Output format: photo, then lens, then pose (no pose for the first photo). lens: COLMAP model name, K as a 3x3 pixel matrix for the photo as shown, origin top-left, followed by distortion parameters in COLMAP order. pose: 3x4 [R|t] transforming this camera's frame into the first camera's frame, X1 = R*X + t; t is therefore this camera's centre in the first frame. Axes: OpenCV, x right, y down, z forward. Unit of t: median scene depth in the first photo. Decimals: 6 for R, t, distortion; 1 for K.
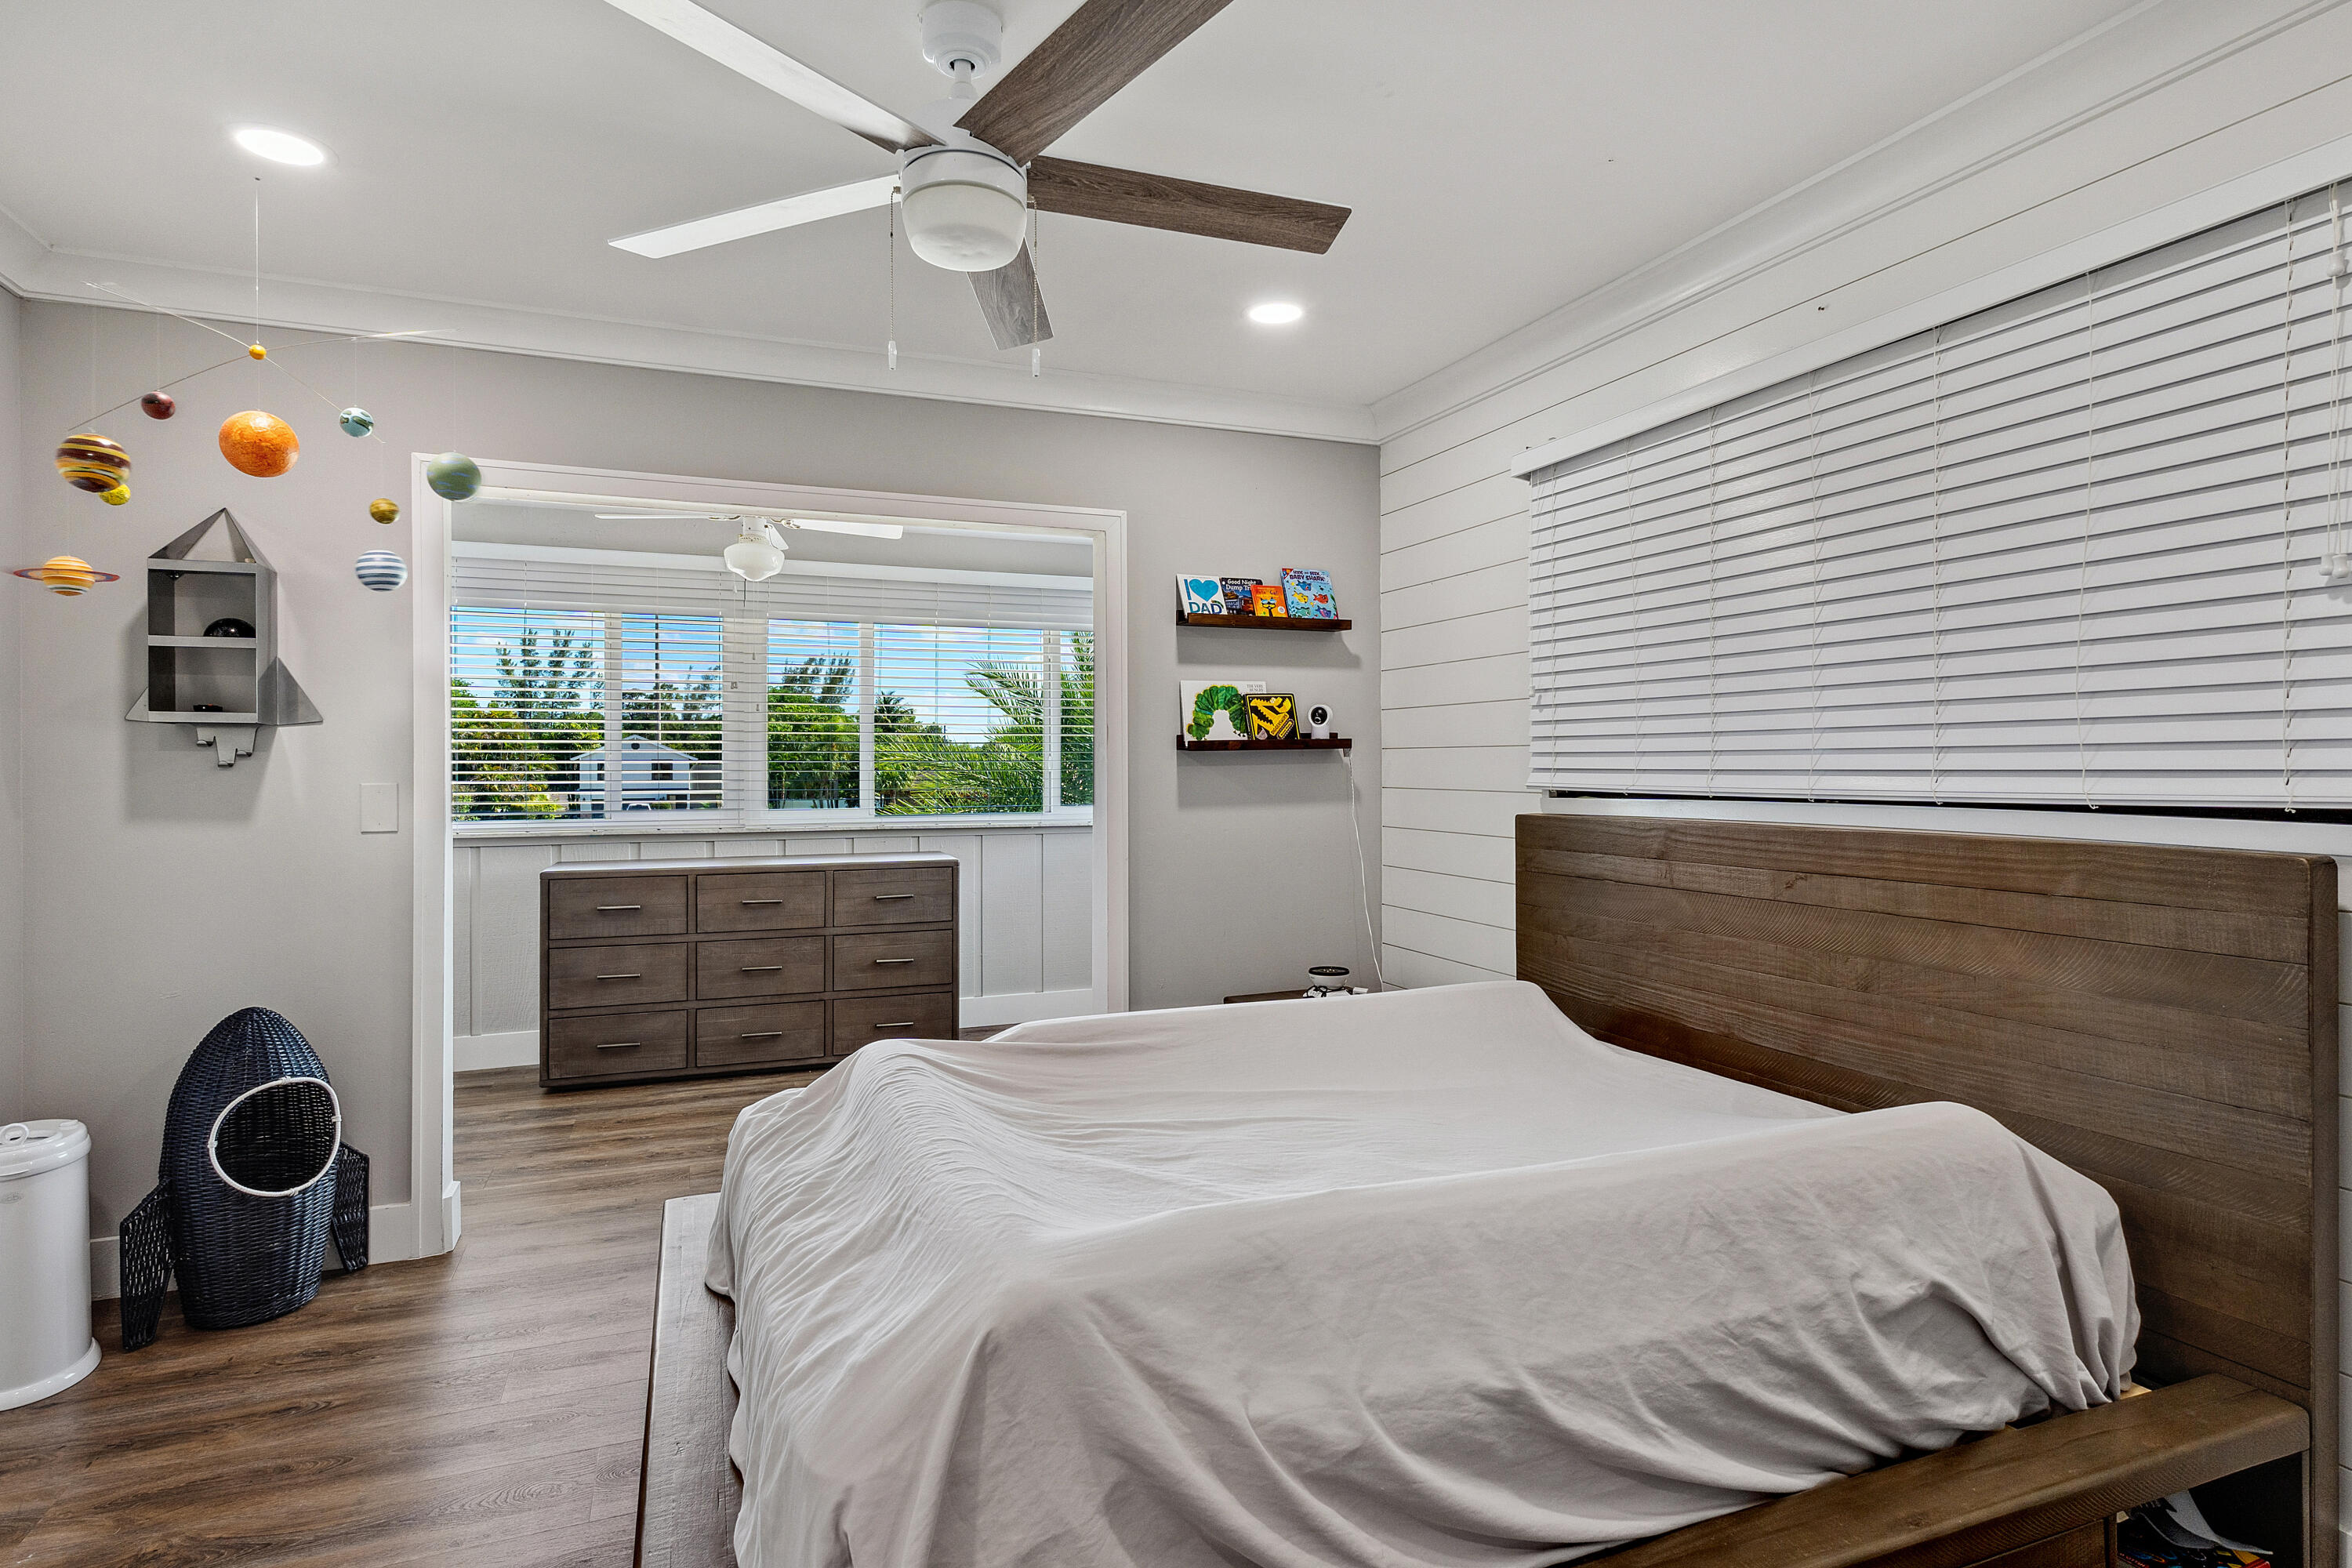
lens RADIAL K [[1156.6, 0, 1131.4], [0, 1156.6, 766.4], [0, 0, 1]] dist [0.001707, -0.000177]
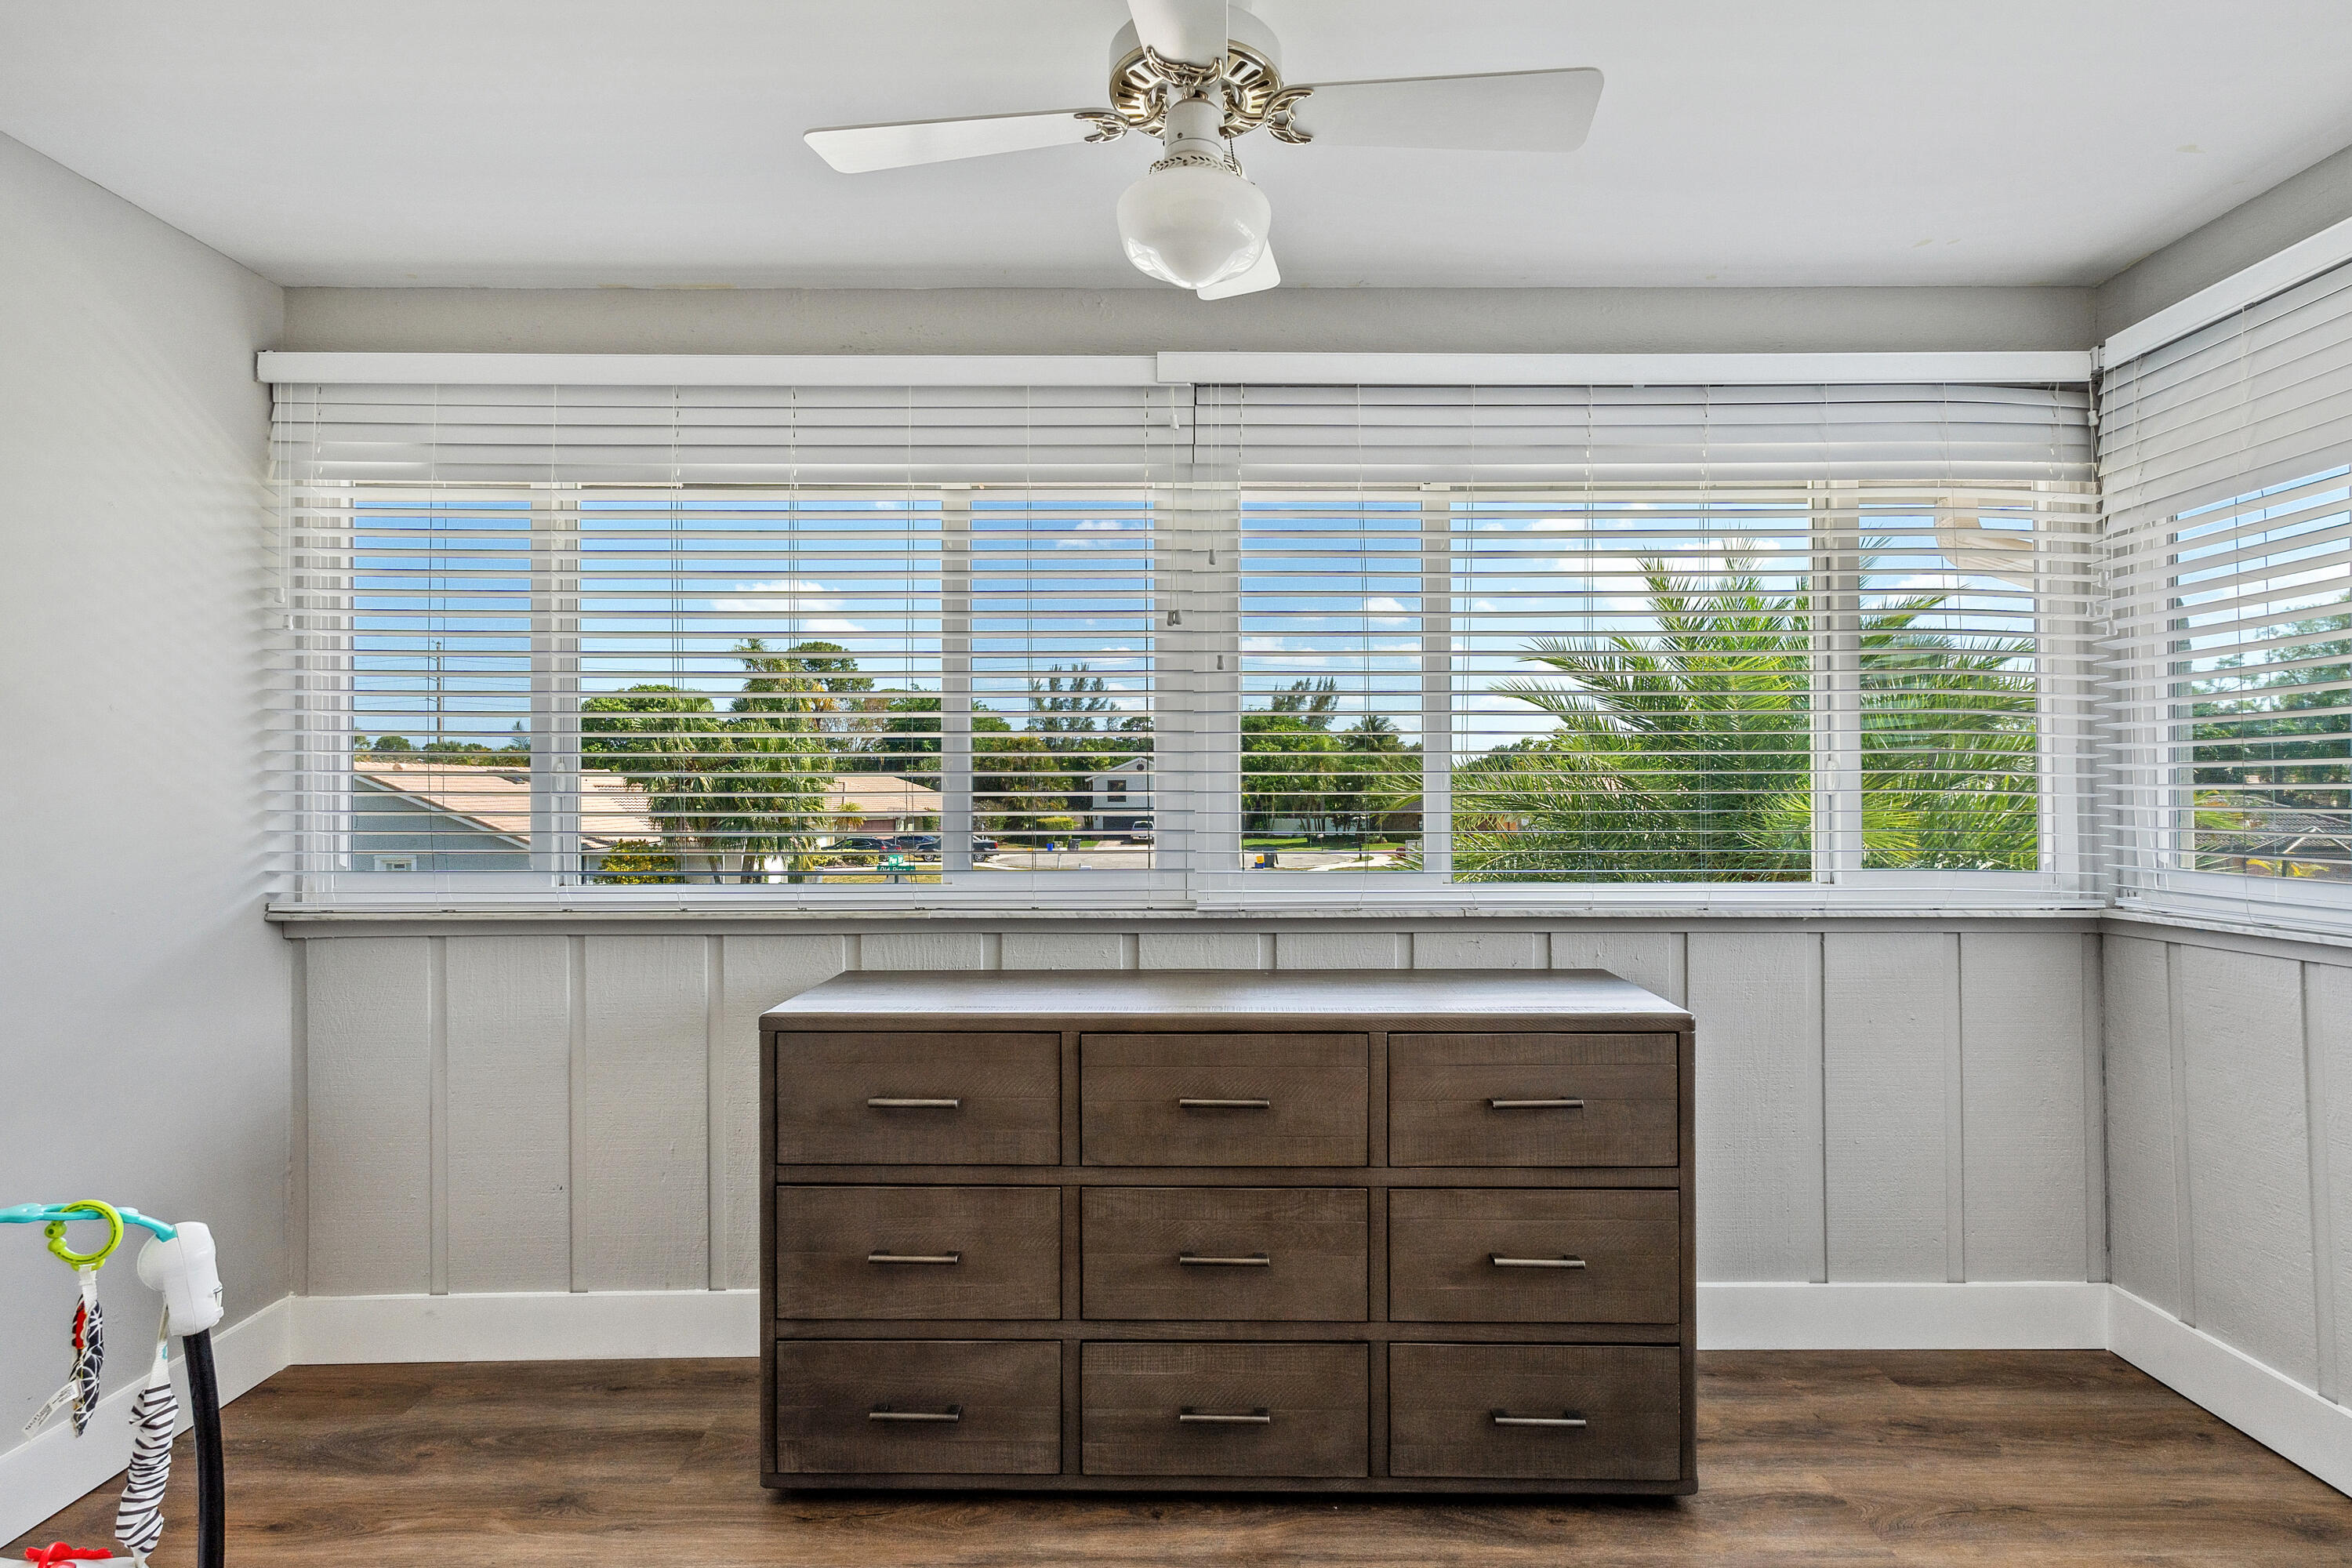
lens RADIAL K [[1156.6, 0, 1131.4], [0, 1156.6, 766.4], [0, 0, 1]] dist [0.001707, -0.000177]
pose [[0.915516, -0.010014, -0.402158, -0.178130], [0.003074, 0.999835, -0.017898, 0.001537], [0.402270, 0.015149, 0.915396, 0.594199]]
